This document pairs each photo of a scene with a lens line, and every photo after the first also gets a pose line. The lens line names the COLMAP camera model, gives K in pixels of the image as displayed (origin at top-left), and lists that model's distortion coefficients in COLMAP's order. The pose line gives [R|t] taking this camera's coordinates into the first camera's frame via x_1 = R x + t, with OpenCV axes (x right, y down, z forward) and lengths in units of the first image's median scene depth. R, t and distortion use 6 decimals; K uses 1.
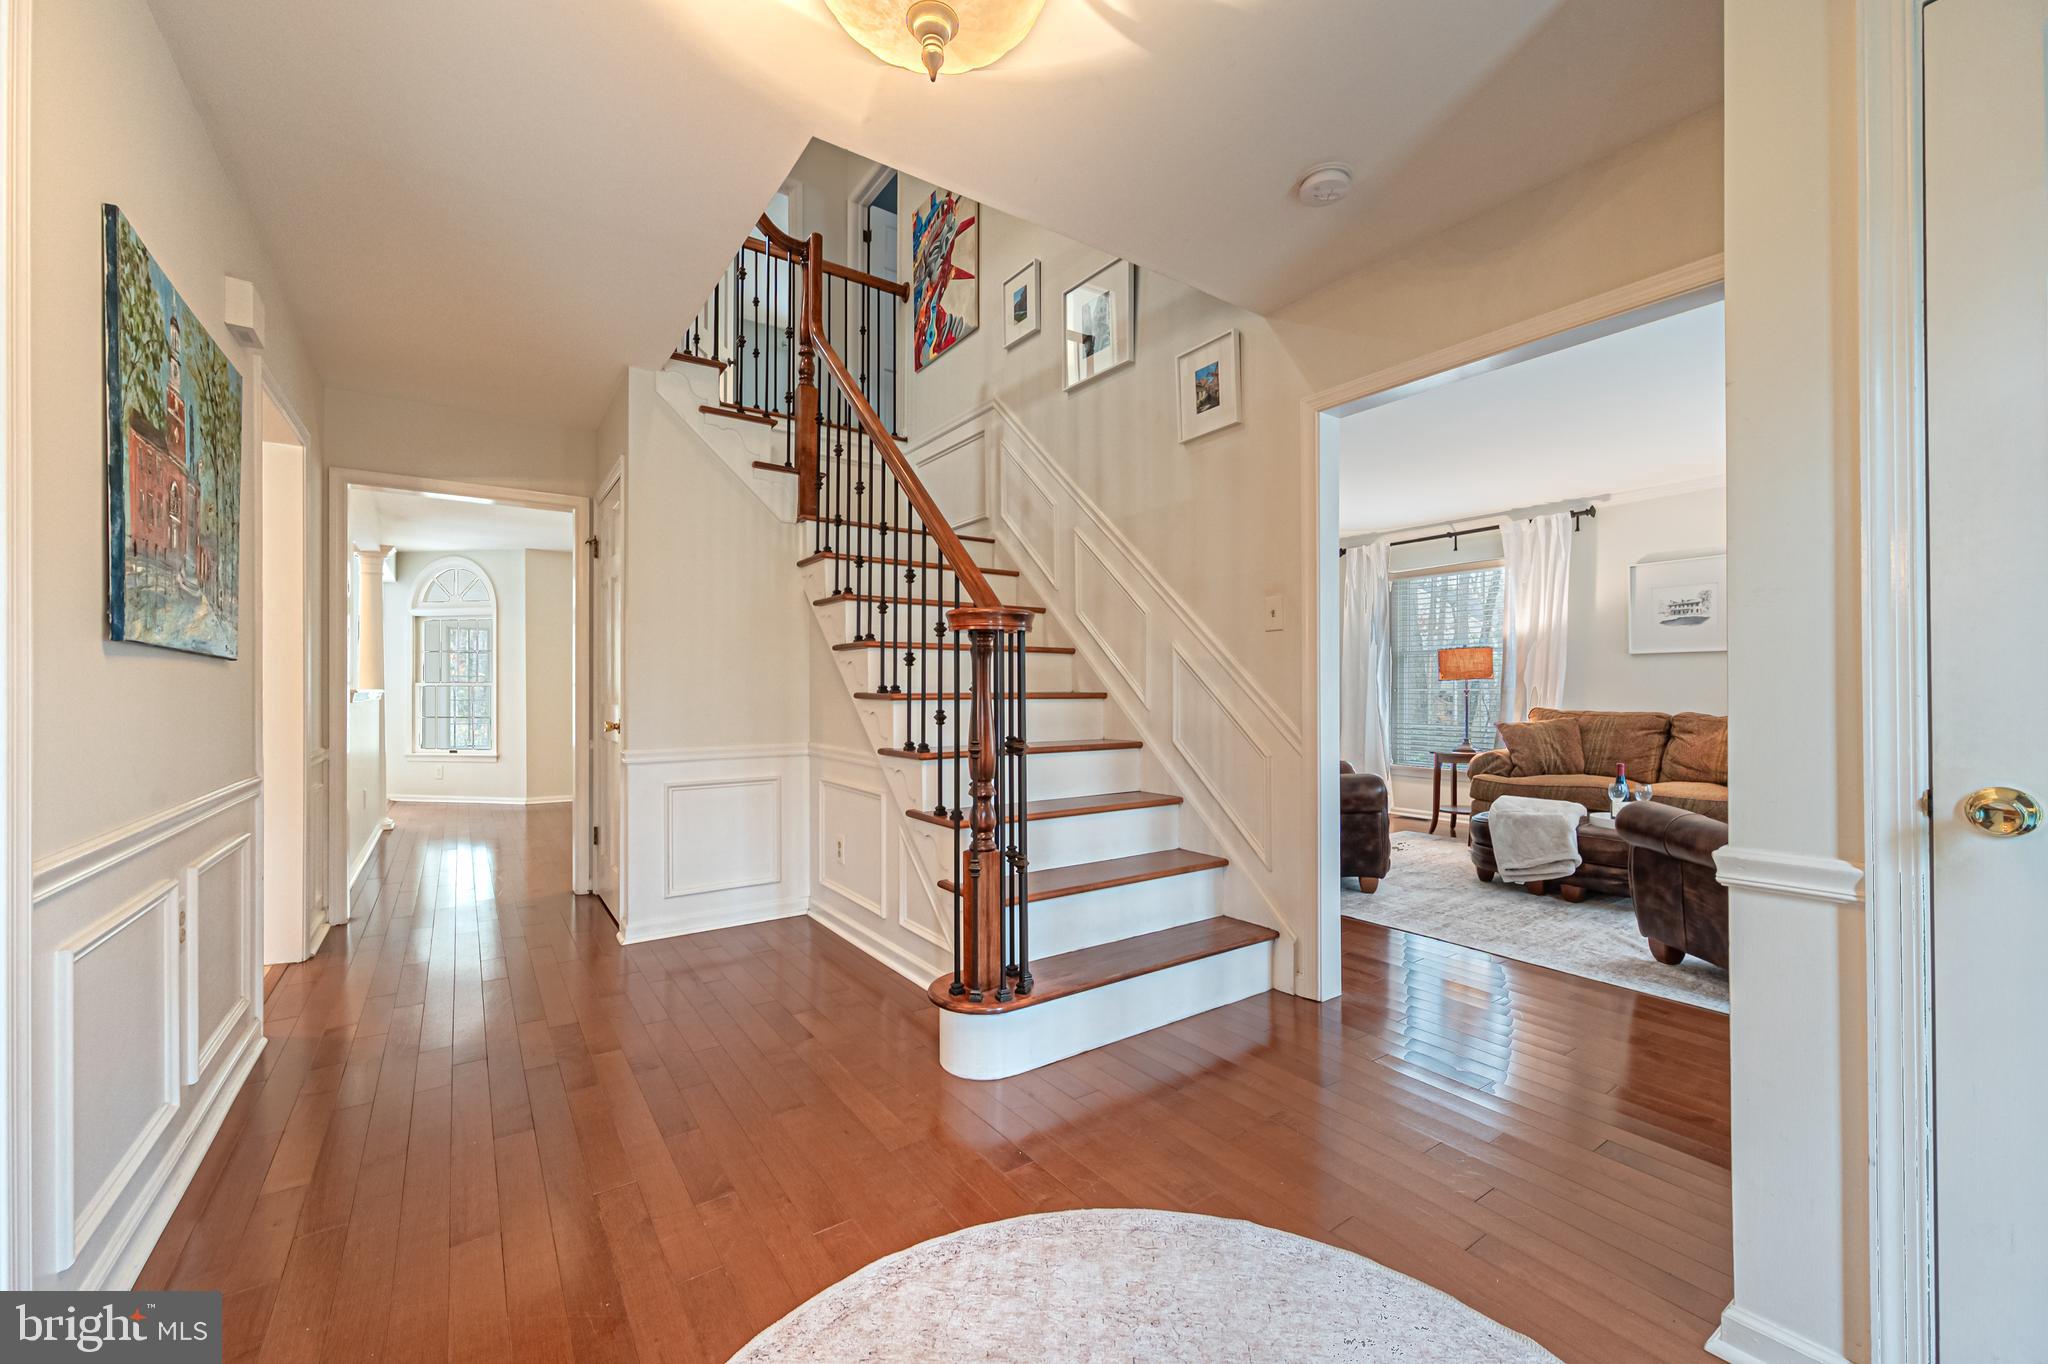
lens RADIAL K [[810.8, 0, 1024.2], [0, 810.8, 687.8], [0, 0, 1]] dist [0.000914, -0.000104]
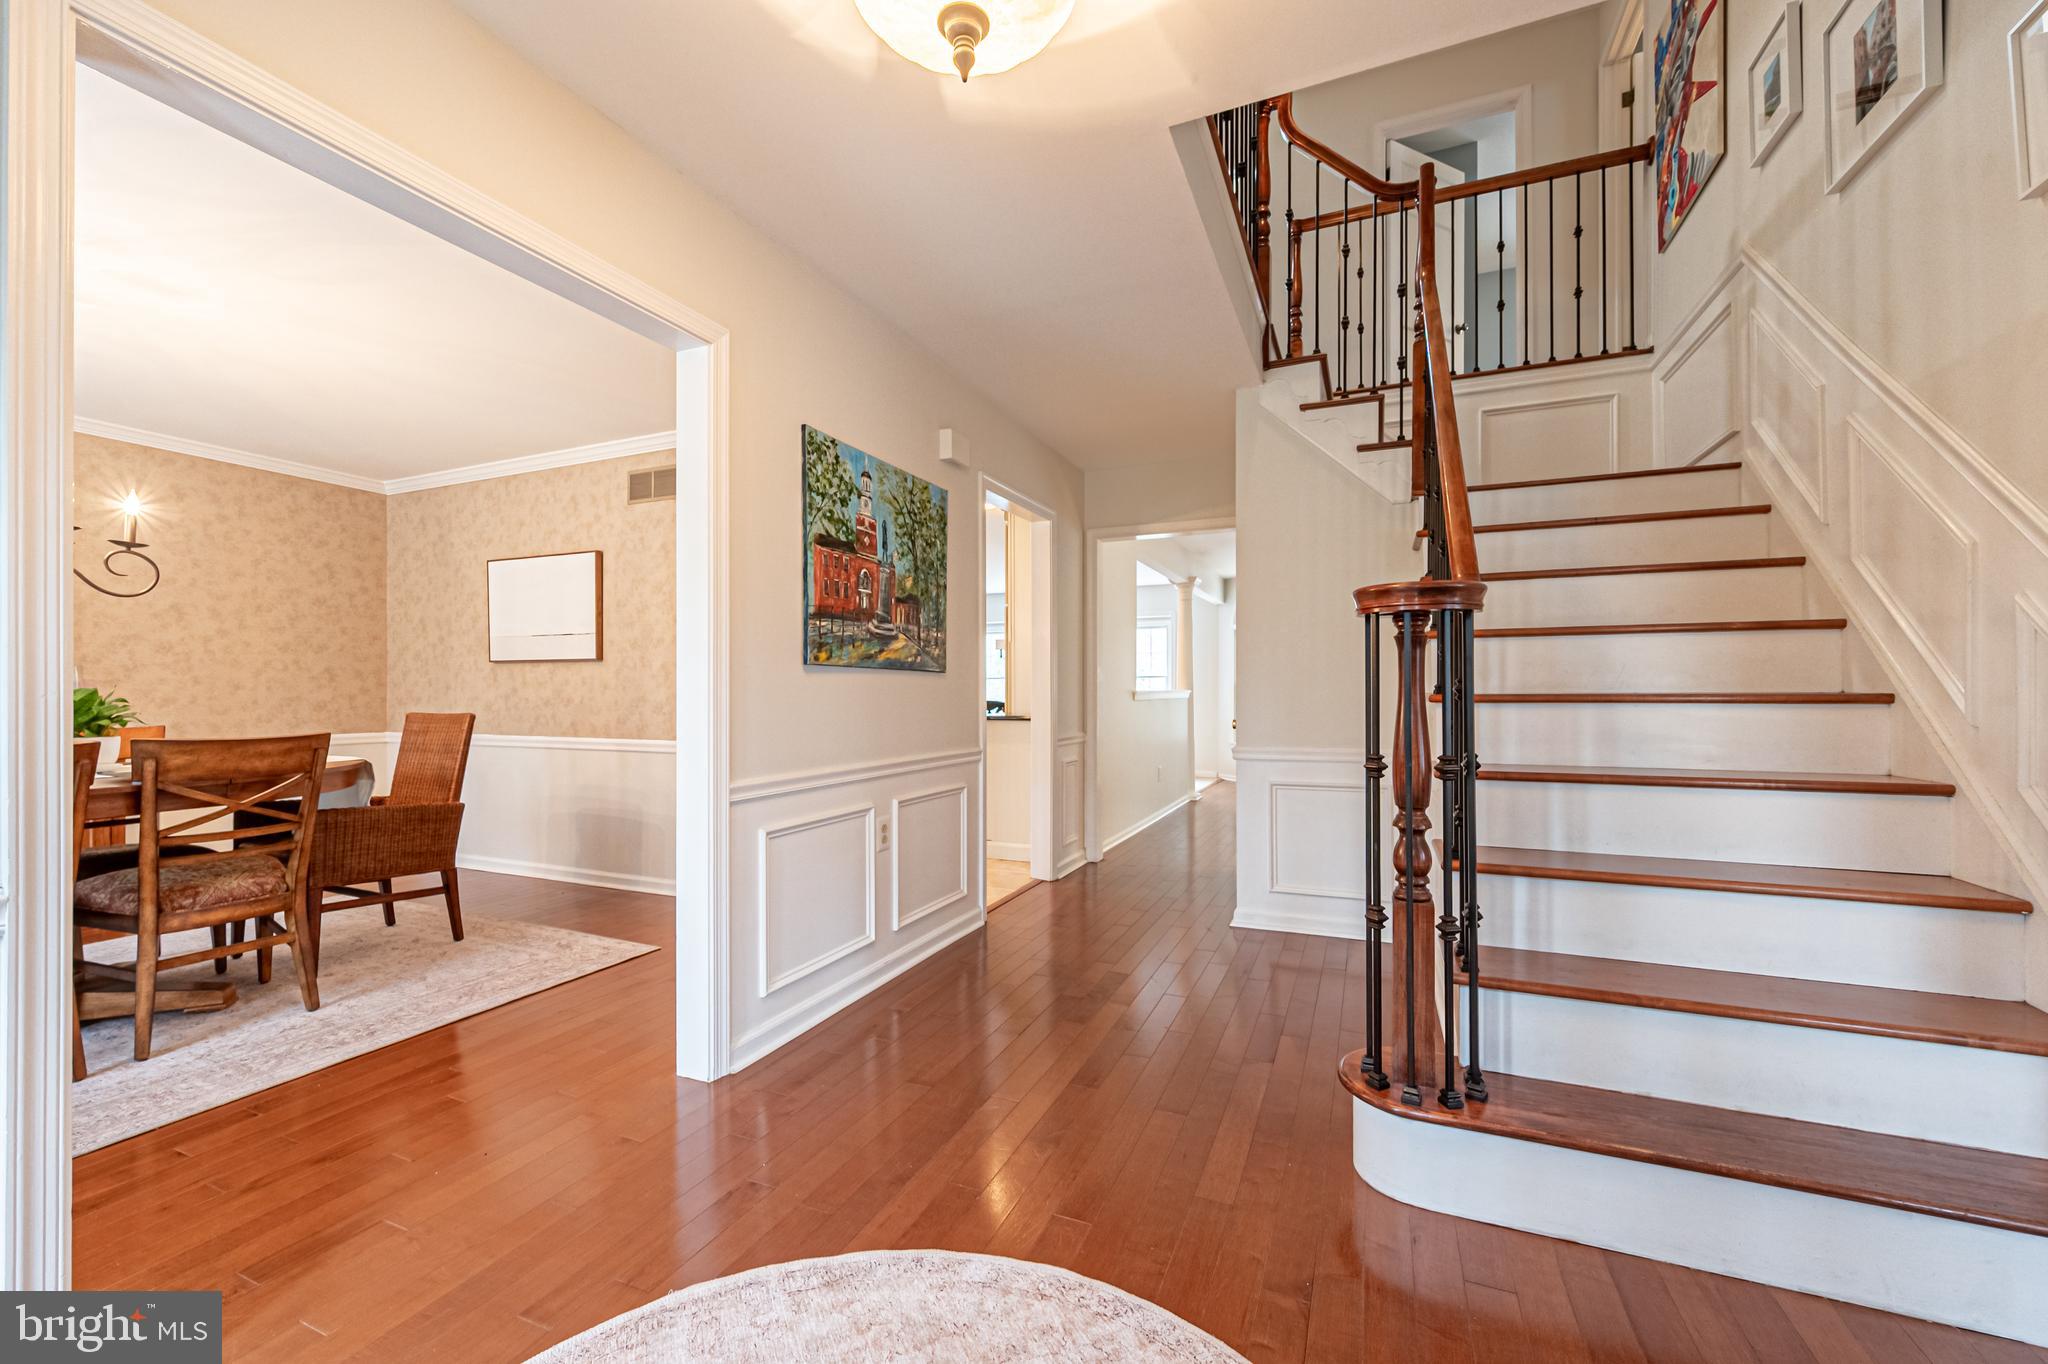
lens RADIAL K [[810.8, 0, 1022.2], [0, 810.8, 688.1], [0, 0, 1]] dist [0.000914, -0.000104]
pose [[0.526875, -0.004543, -0.849930, 0.262480], [0.005397, 0.999983, -0.002000, -0.000094], [0.849925, -0.003533, 0.526891, 0.181120]]
